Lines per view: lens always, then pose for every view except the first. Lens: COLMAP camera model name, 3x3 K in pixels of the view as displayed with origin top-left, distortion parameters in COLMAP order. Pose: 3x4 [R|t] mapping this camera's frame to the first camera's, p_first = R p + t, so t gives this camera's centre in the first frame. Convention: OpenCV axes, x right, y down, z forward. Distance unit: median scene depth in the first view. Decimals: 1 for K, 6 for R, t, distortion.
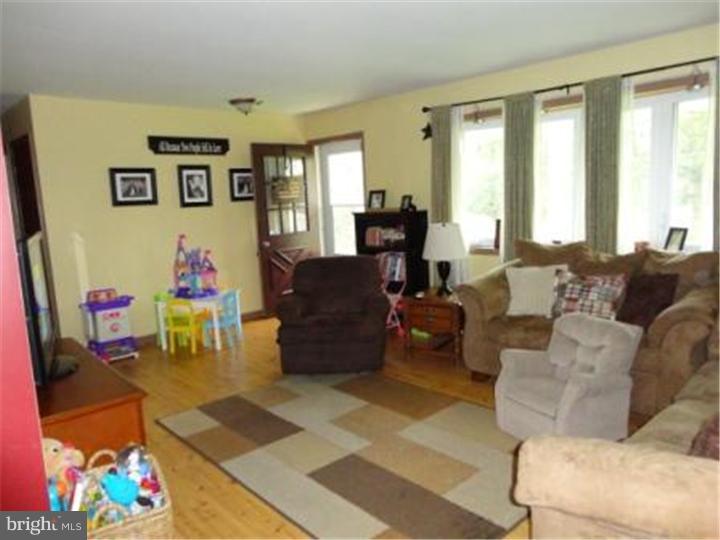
lens RADIAL K [[537.7, 0, 360.0], [0, 537.7, 270.0], [0, 0, 1]] dist [-0.001178, 0.002806]
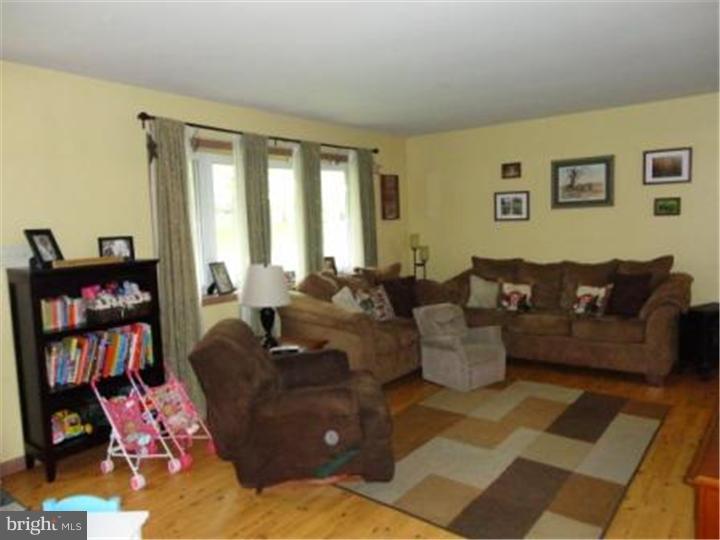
lens RADIAL K [[505.2, 0, 359.4], [0, 505.2, 294.5], [0, 0, 1]] dist [-0.000140, -0.001734]
pose [[-0.149324, -0.094015, 0.984309, -0.701770], [0.162371, 0.979625, 0.118200, -0.118162], [-0.975366, 0.177474, -0.131016, 0.999256]]
